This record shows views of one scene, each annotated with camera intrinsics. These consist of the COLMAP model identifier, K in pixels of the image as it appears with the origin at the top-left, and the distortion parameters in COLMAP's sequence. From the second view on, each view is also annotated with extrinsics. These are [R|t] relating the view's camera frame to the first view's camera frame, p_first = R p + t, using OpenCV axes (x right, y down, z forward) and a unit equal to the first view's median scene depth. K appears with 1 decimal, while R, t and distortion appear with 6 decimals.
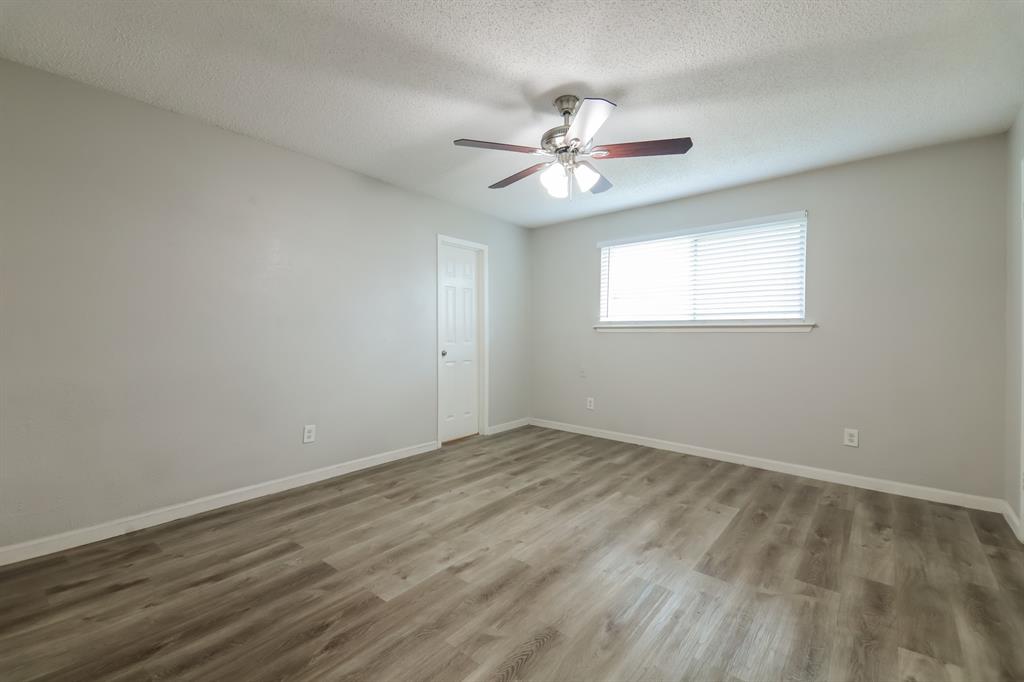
lens RADIAL K [[431.2, 0, 513.1], [0, 431.2, 327.5], [0, 0, 1]] dist [0.126641, -0.055183]
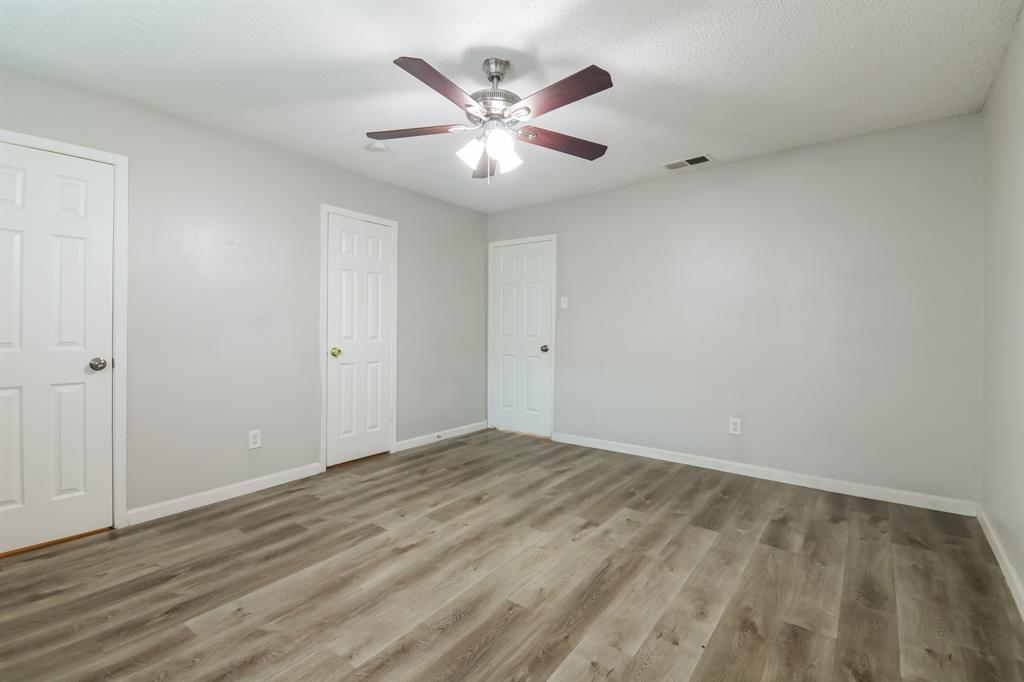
lens RADIAL K [[431.2, 0, 513.1], [0, 431.2, 327.5], [0, 0, 1]] dist [0.126641, -0.055183]
pose [[-0.998939, -0.007059, -0.045517, 0.129081], [-0.006697, 0.999945, -0.008111, 0.025250], [0.045572, -0.007798, -0.998931, 2.015602]]
